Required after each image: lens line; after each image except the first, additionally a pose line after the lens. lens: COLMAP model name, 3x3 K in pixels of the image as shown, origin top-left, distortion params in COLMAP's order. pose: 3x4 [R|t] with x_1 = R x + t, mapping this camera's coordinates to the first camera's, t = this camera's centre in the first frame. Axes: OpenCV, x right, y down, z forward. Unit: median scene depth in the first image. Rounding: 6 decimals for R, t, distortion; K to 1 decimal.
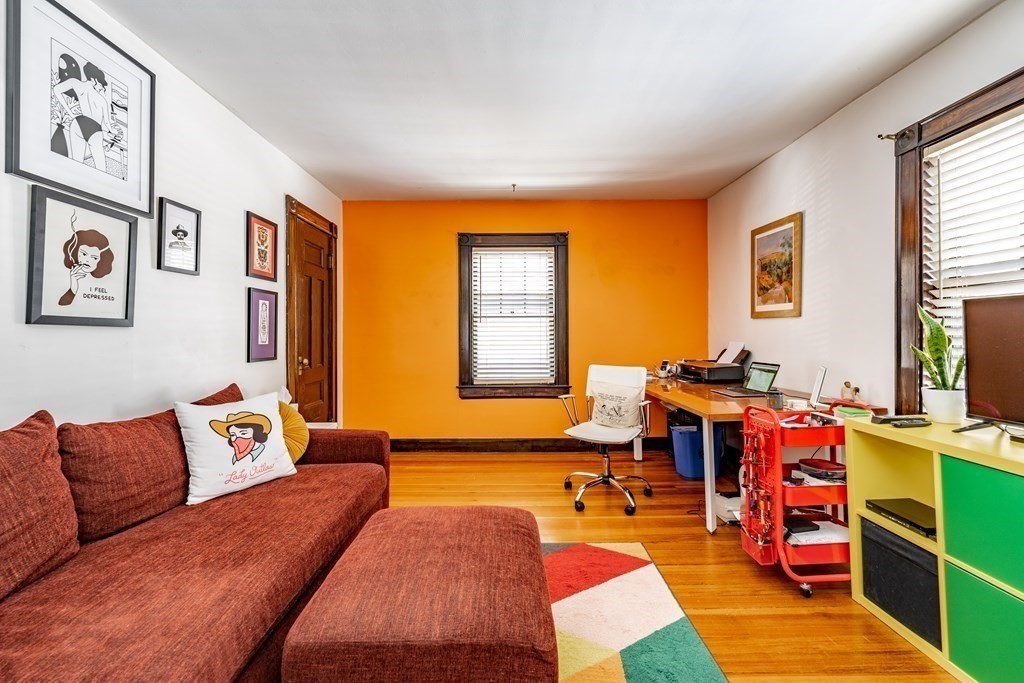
lens RADIAL K [[420.5, 0, 498.4], [0, 420.5, 326.6], [0, 0, 1]] dist [0.000270, -0.000312]
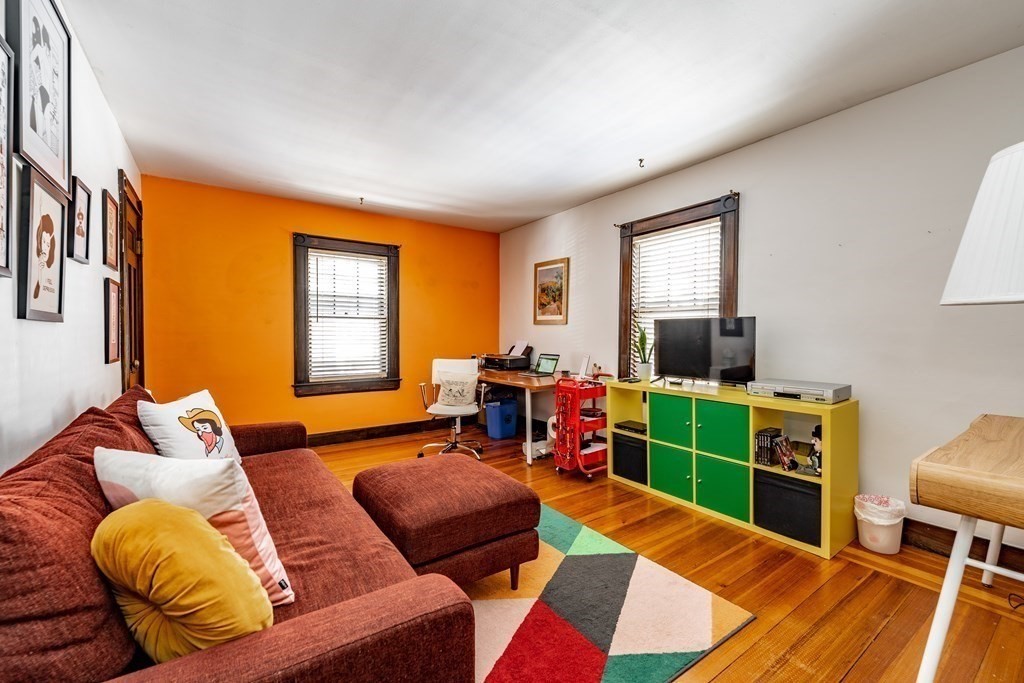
lens RADIAL K [[420.5, 0, 498.4], [0, 420.5, 326.6], [0, 0, 1]] dist [0.000270, -0.000312]
pose [[0.829195, 0.018175, 0.558663, -0.358305], [-0.018138, 0.999820, -0.005605, -0.001565], [-0.558664, -0.005486, 0.829376, -0.156938]]
